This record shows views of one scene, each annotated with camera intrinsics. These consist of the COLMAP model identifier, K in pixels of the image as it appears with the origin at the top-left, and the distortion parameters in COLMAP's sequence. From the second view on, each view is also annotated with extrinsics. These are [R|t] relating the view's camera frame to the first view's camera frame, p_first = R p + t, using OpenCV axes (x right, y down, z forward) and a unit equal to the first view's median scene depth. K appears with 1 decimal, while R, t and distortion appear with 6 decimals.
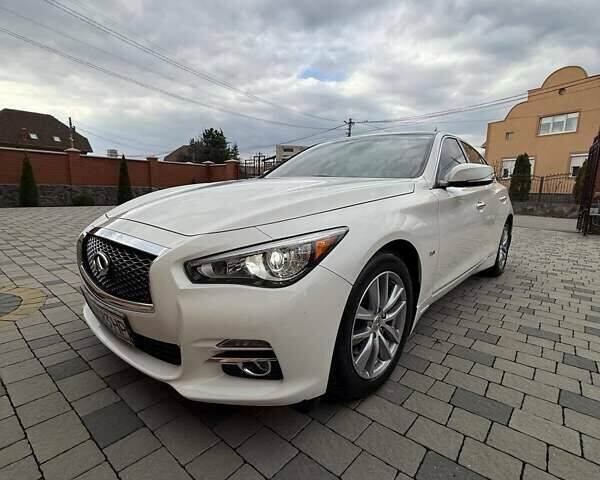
lens RADIAL K [[319.6, 0, 300.0], [0, 319.6, 240.0], [0, 0, 1]] dist [0.000034, -0.000395]
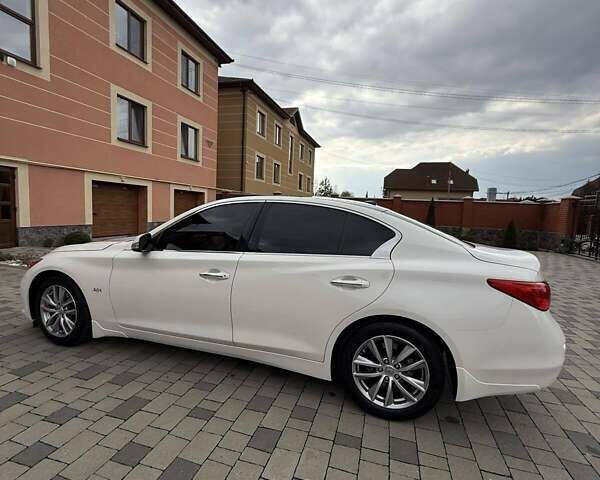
lens RADIAL K [[319.6, 0, 300.0], [0, 319.6, 240.0], [0, 0, 1]] dist [0.000034, -0.000395]
pose [[0.413170, 0.081727, -0.906979, 2.435507], [-0.178116, 0.983981, 0.007526, -0.426353], [0.893065, 0.158438, 0.421108, 1.302552]]
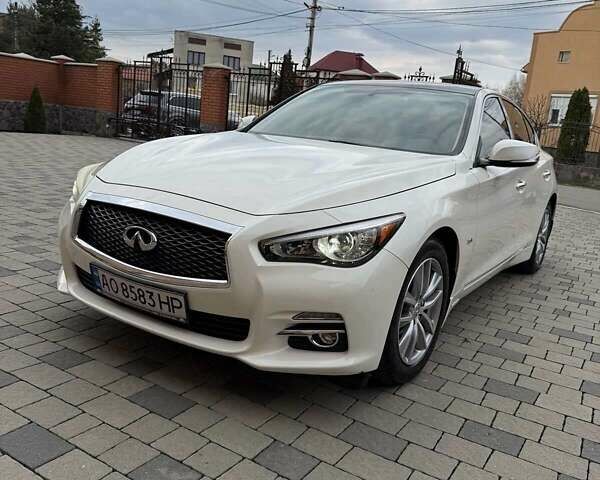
lens RADIAL K [[562.2, 0, 298.9], [0, 562.2, 241.1], [0, 0, 1]] dist [0.163088, -0.324280]
pose [[0.985402, 0.040645, 0.165318, -0.378885], [-0.050310, 0.997235, 0.054700, -0.026363], [-0.162638, -0.062219, 0.984722, -0.592256]]
